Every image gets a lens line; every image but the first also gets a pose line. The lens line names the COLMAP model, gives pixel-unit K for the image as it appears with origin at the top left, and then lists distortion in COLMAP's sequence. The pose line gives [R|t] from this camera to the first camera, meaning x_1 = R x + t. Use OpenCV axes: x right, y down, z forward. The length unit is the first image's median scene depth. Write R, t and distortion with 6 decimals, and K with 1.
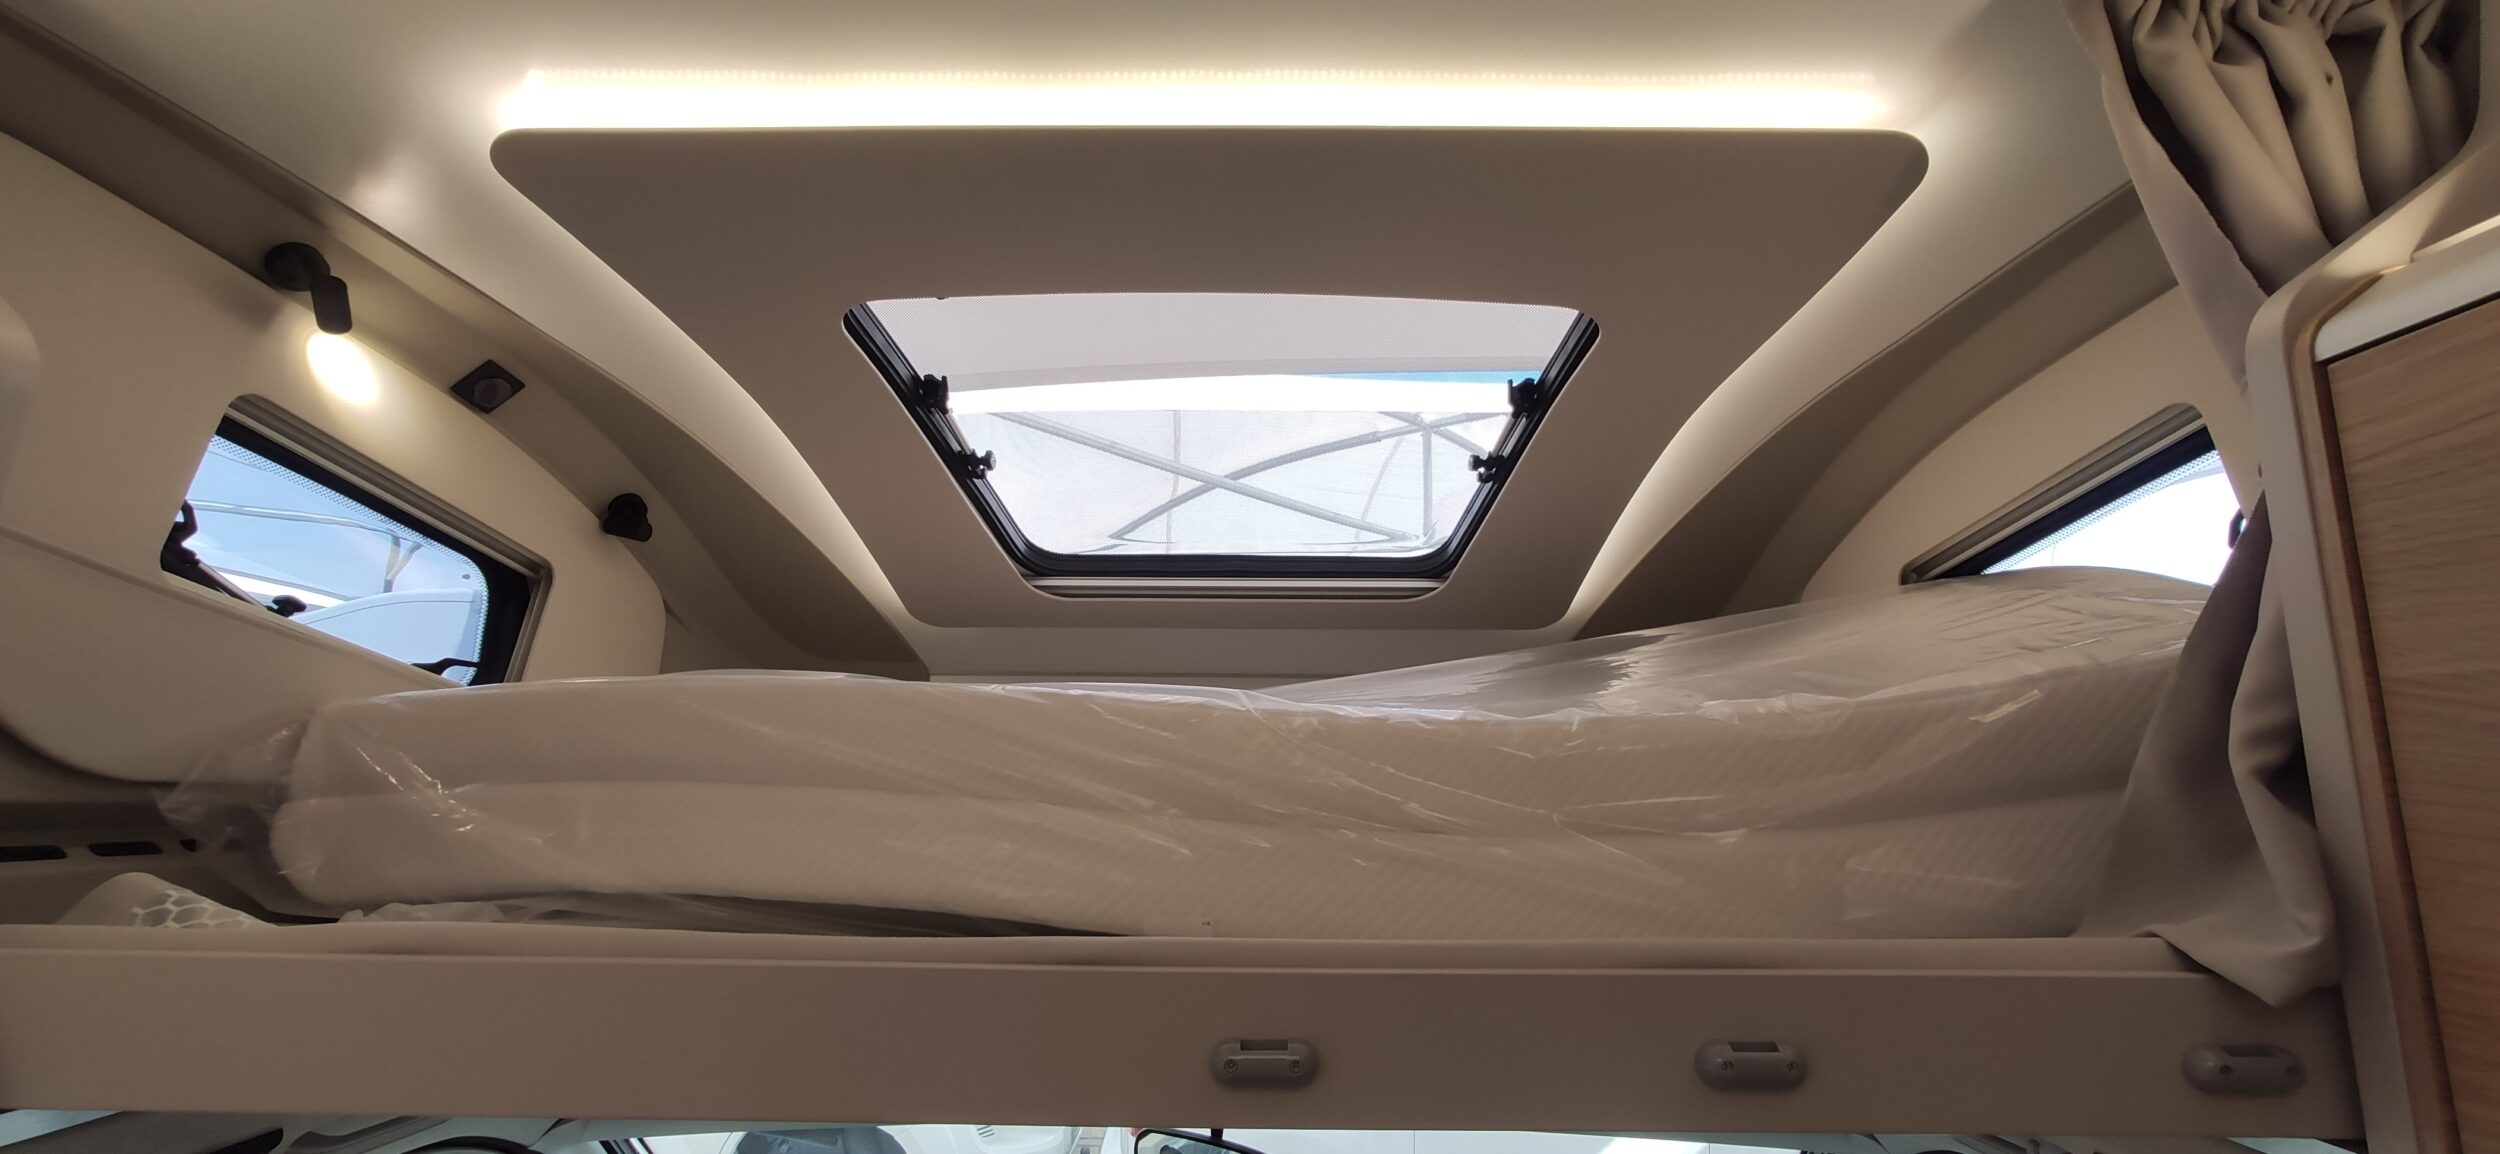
lens RADIAL K [[1090.5, 0, 1263.2], [0, 1090.5, 580.3], [0, 0, 1]] dist [-0.020189, 0.013119]
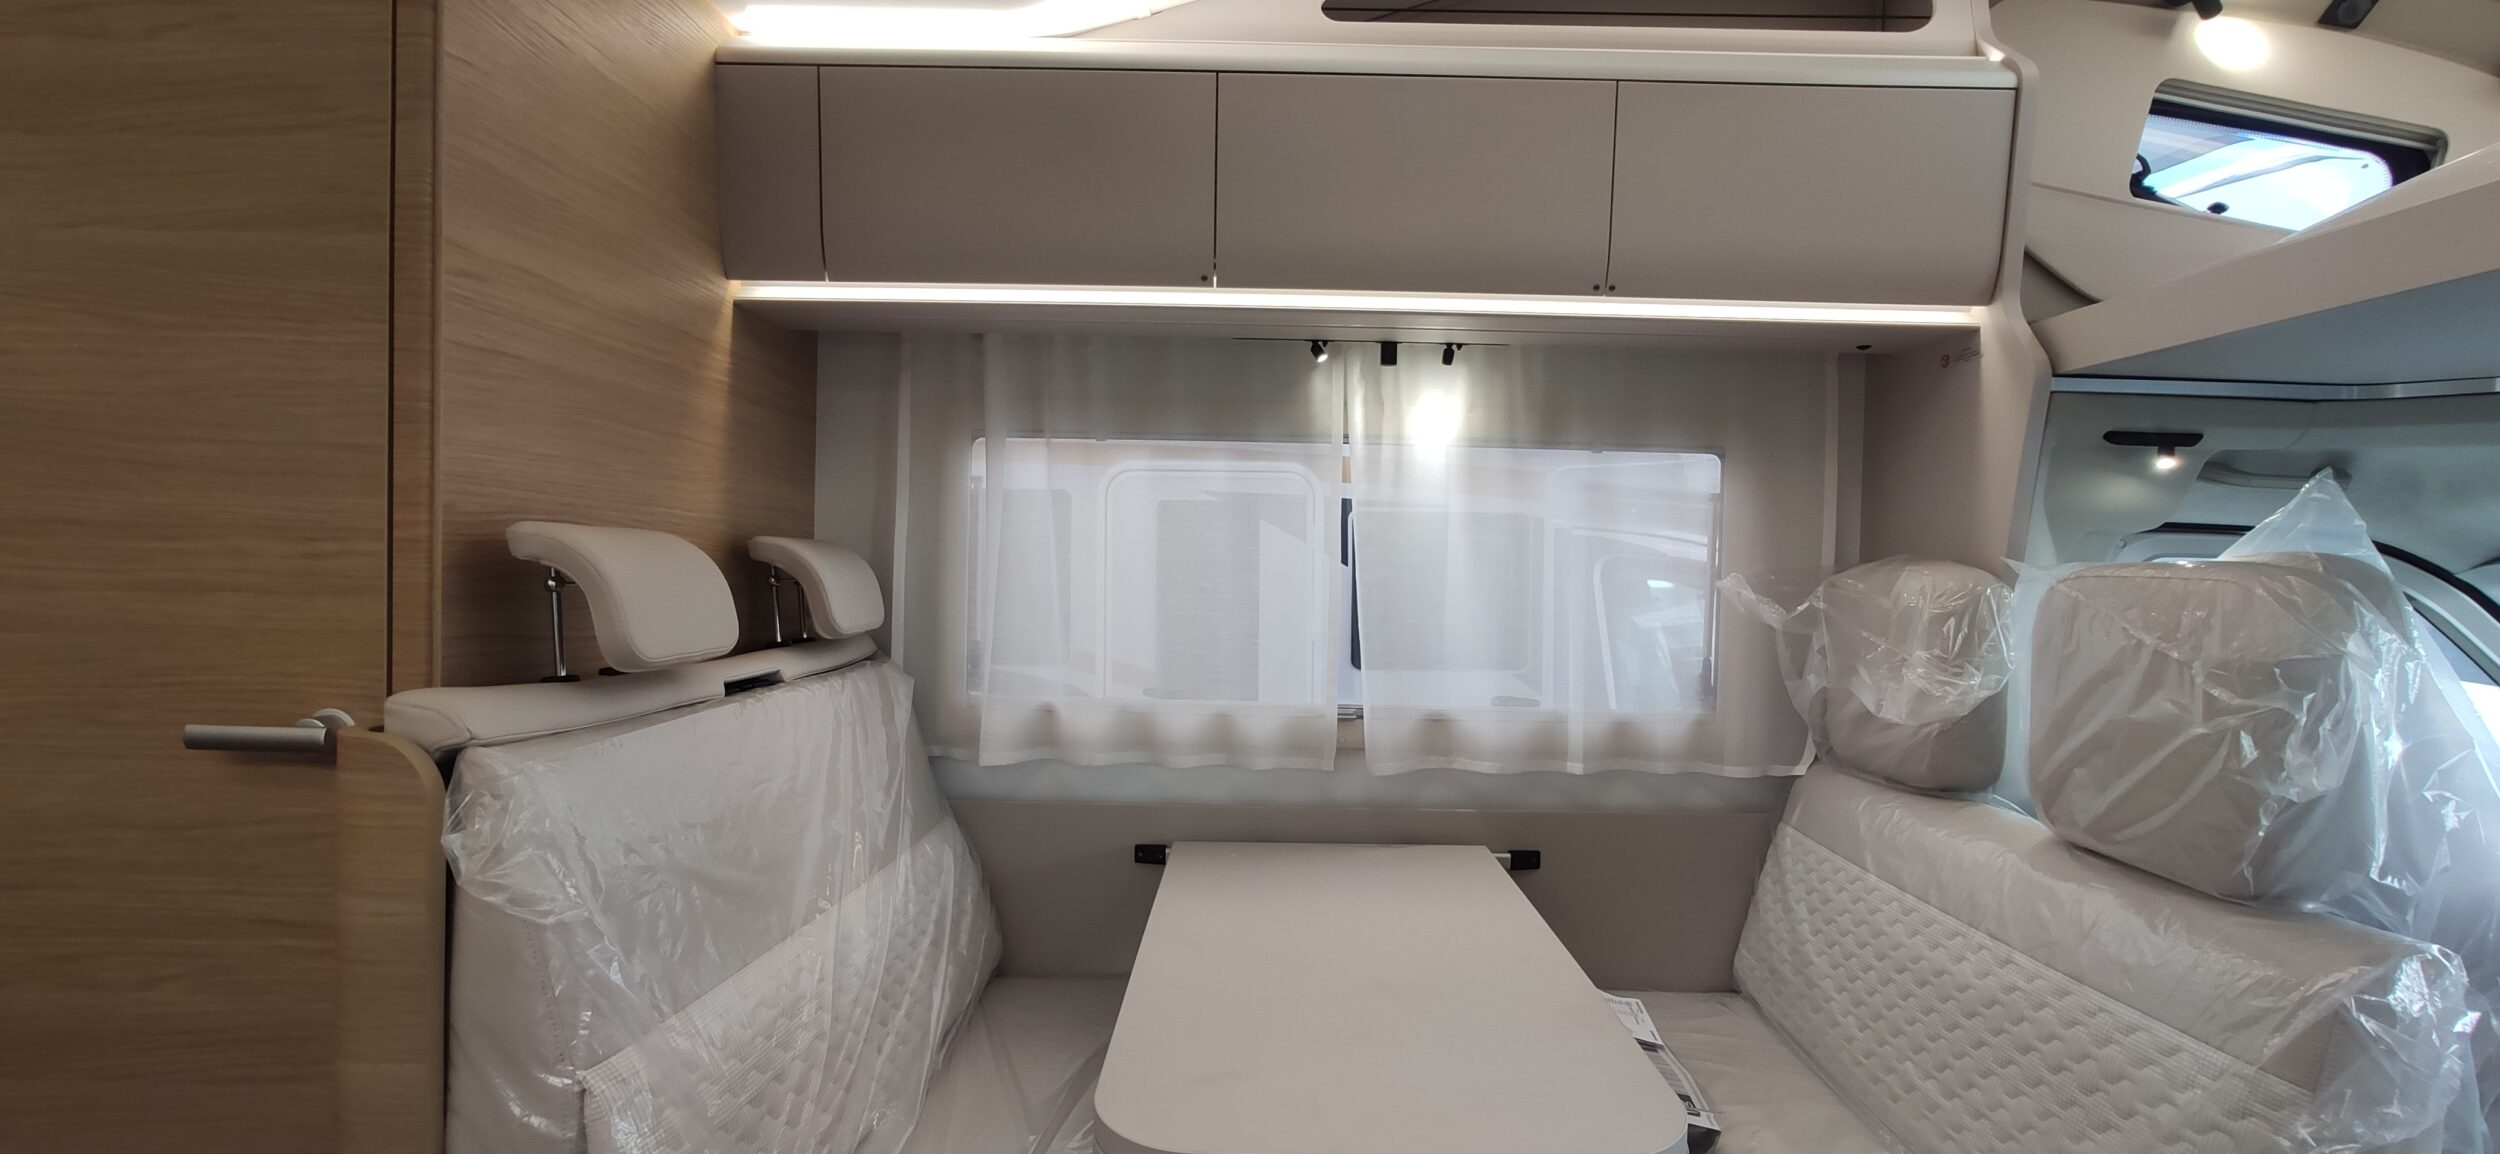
lens RADIAL K [[1090.5, 0, 1263.2], [0, 1090.5, 580.3], [0, 0, 1]] dist [-0.020189, 0.013119]
pose [[0.016684, 0.008527, -0.999824, 0.523165], [0.153652, 0.988064, 0.010990, 0.263228], [0.987984, -0.153809, 0.015174, -0.378452]]
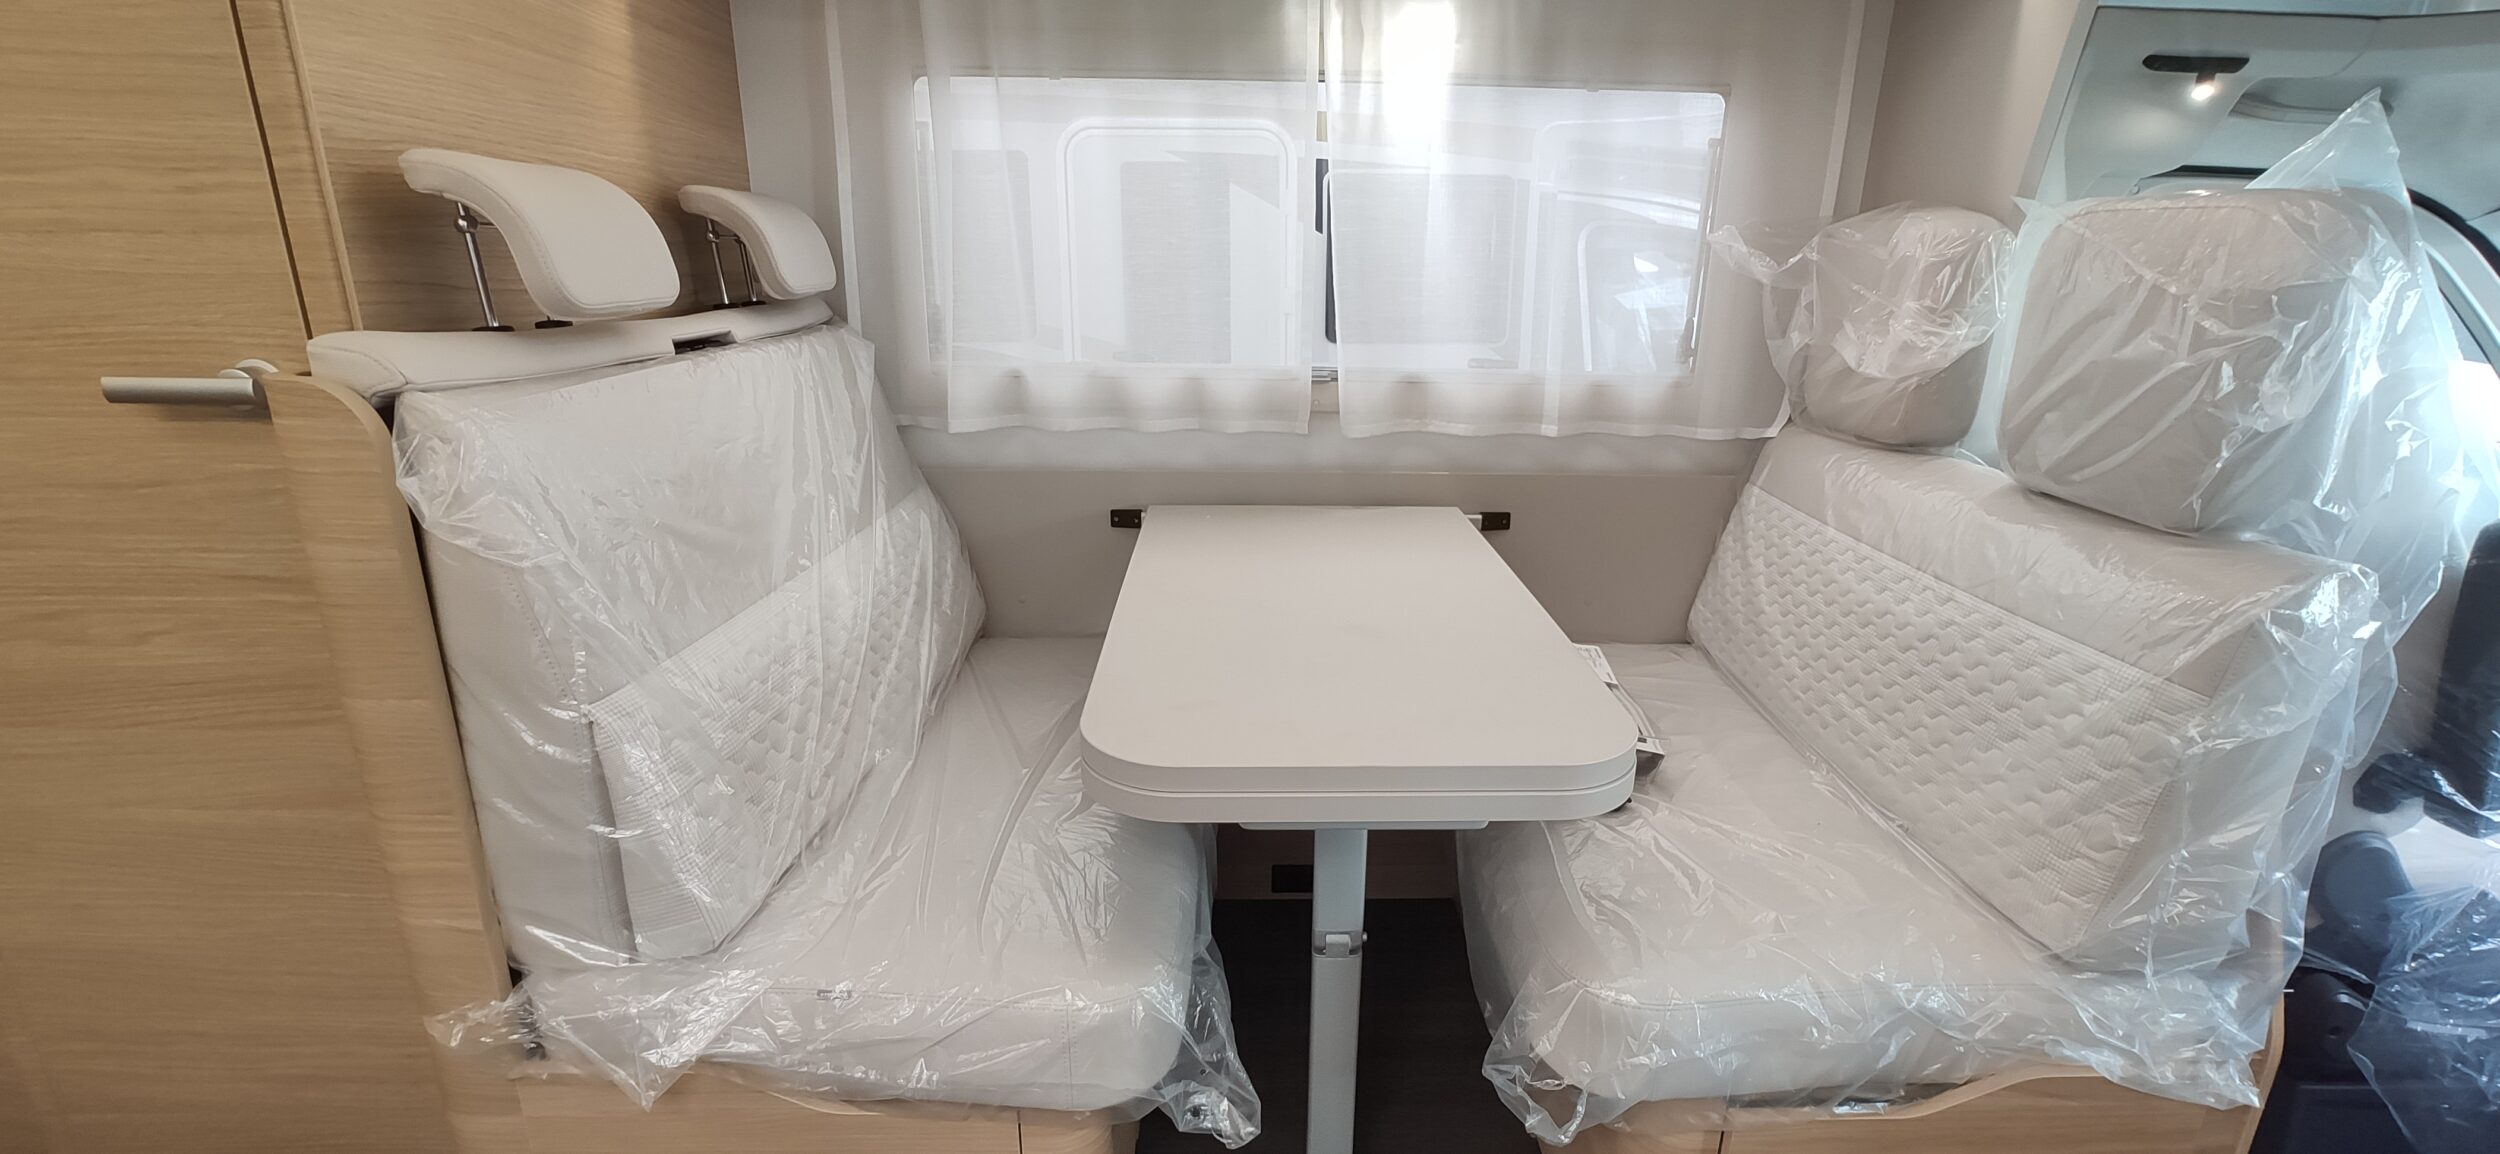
lens RADIAL K [[1090.5, 0, 1263.2], [0, 1090.5, 580.3], [0, 0, 1]] dist [-0.020189, 0.013119]
pose [[0.042658, 0.278385, -0.959522, 0.513189], [0.158288, 0.946383, 0.281610, 0.303277], [0.986471, -0.163894, -0.003694, -0.385844]]
